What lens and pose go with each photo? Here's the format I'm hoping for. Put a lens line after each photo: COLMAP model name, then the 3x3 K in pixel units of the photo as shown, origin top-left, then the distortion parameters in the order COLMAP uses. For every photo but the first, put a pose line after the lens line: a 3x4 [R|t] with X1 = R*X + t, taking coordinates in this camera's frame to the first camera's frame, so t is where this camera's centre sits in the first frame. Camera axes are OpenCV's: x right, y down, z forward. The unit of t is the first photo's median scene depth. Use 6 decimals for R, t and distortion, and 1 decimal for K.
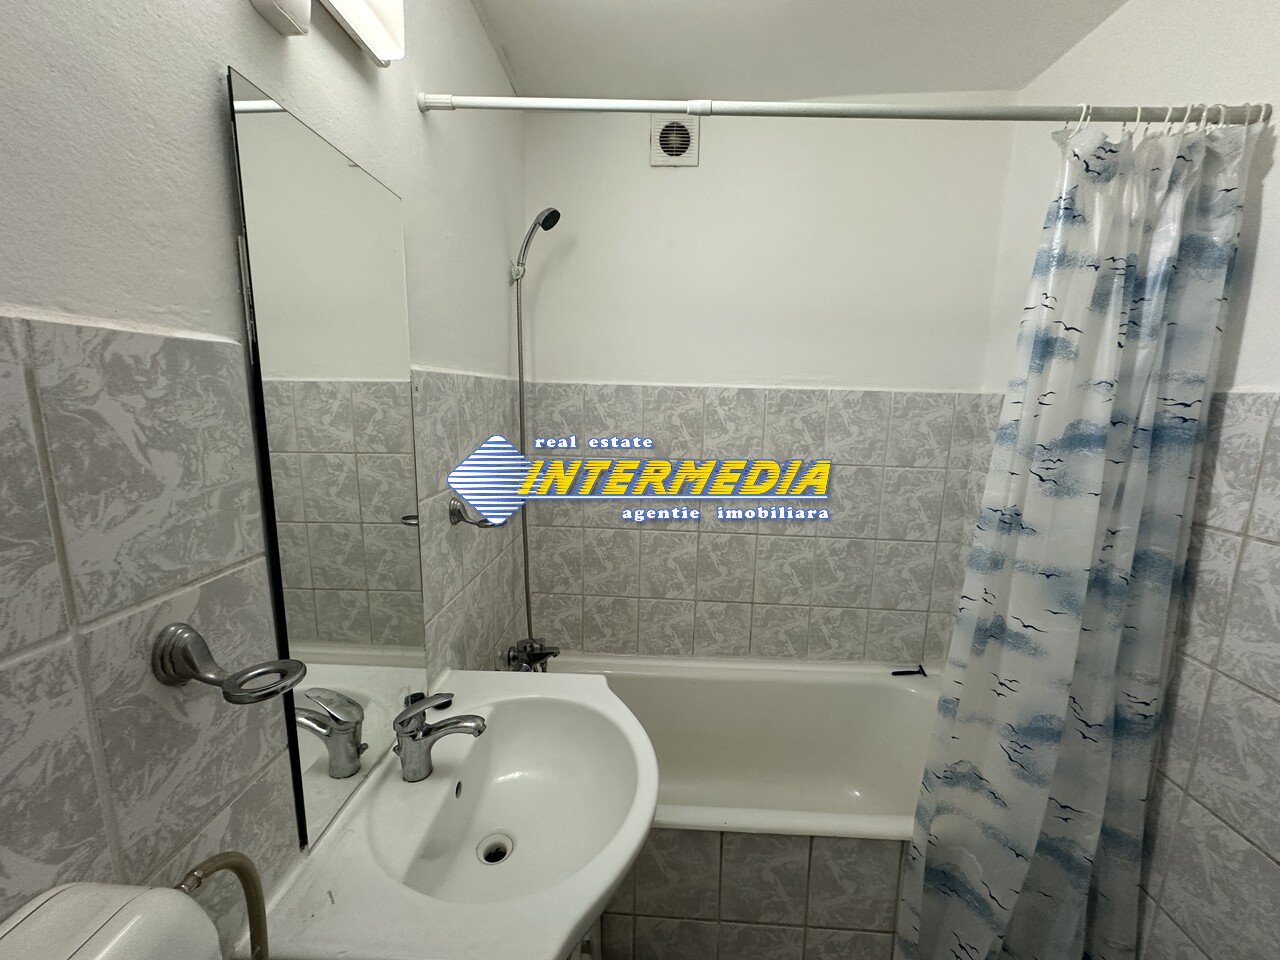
lens RADIAL K [[508.7, 0, 639.7], [0, 508.7, 479.9], [0, 0, 1]] dist [-0.002080, 0.000371]
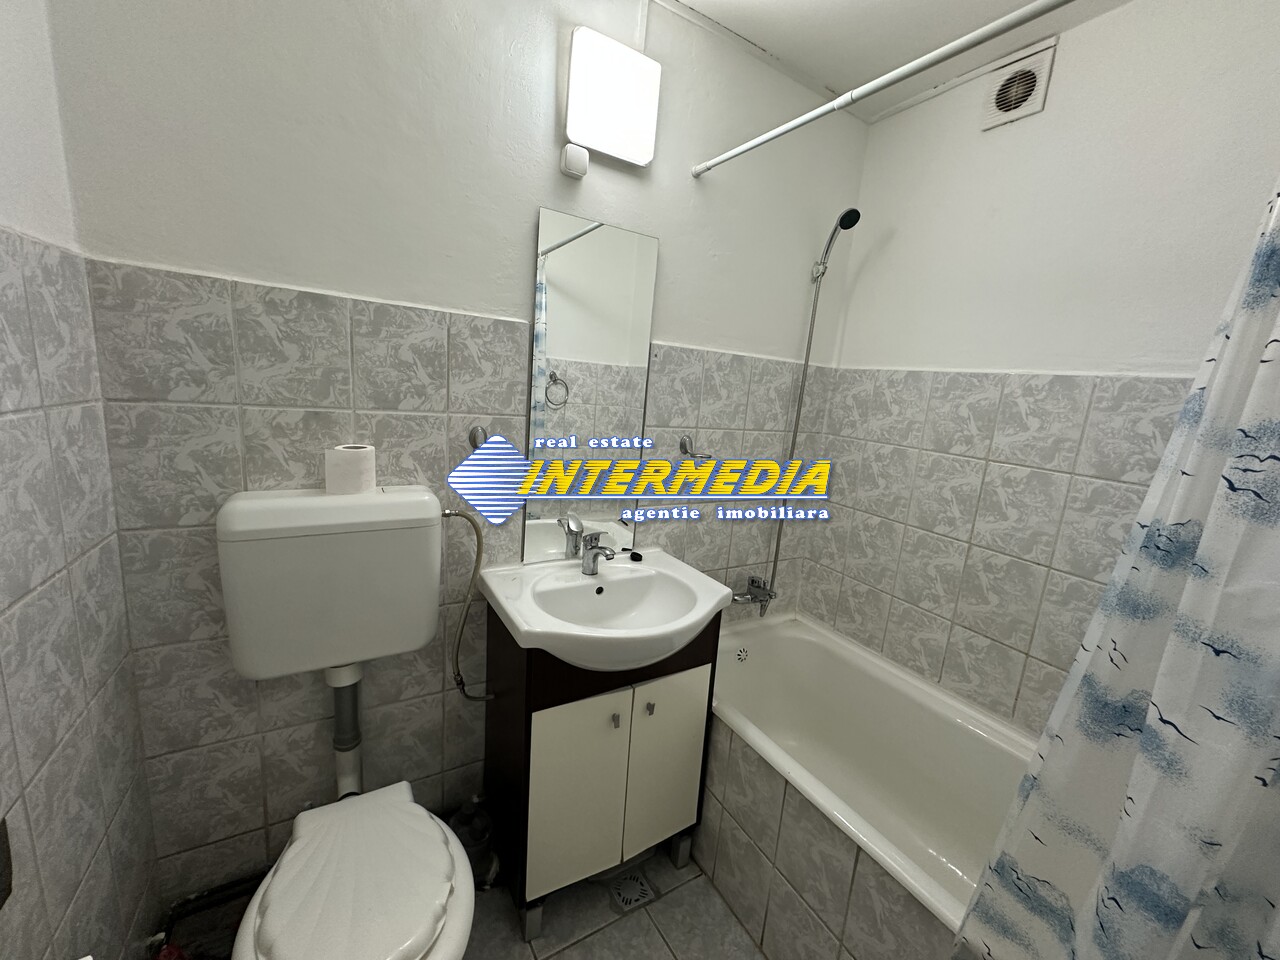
lens RADIAL K [[508.7, 0, 639.7], [0, 508.7, 480.0], [0, 0, 1]] dist [-0.002080, 0.000371]
pose [[0.550551, 0.180249, -0.815110, 0.753402], [-0.208287, 0.975191, 0.074965, 0.077126], [0.808400, 0.128505, 0.574435, 0.076373]]
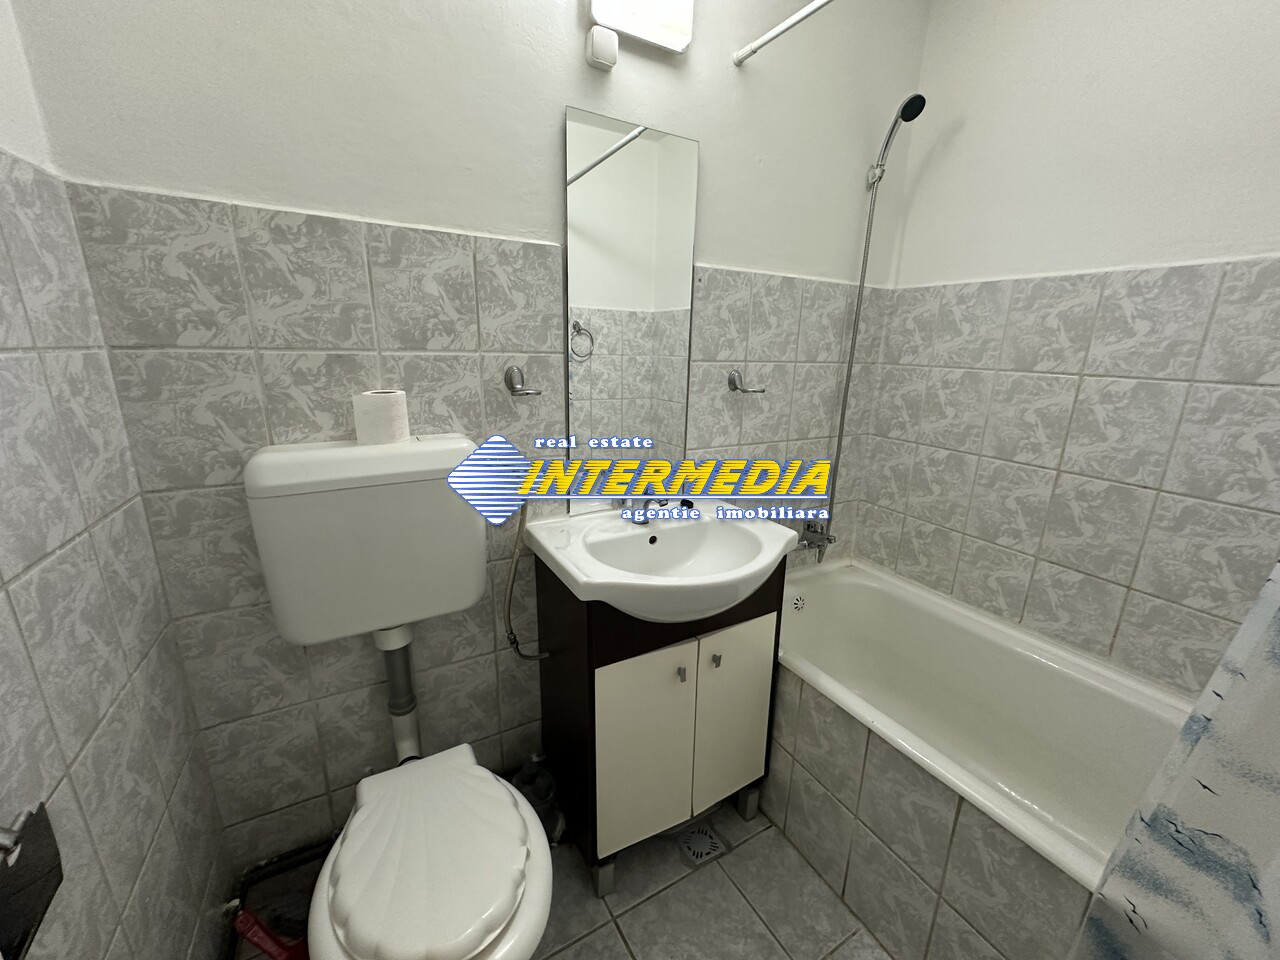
lens RADIAL K [[508.7, 0, 640.1], [0, 508.7, 479.9], [0, 0, 1]] dist [-0.002080, 0.000371]
pose [[0.530669, 0.210994, -0.820897, 0.640343], [-0.153492, 0.976429, 0.151745, 0.149625], [0.833565, 0.045475, 0.550547, 0.078255]]
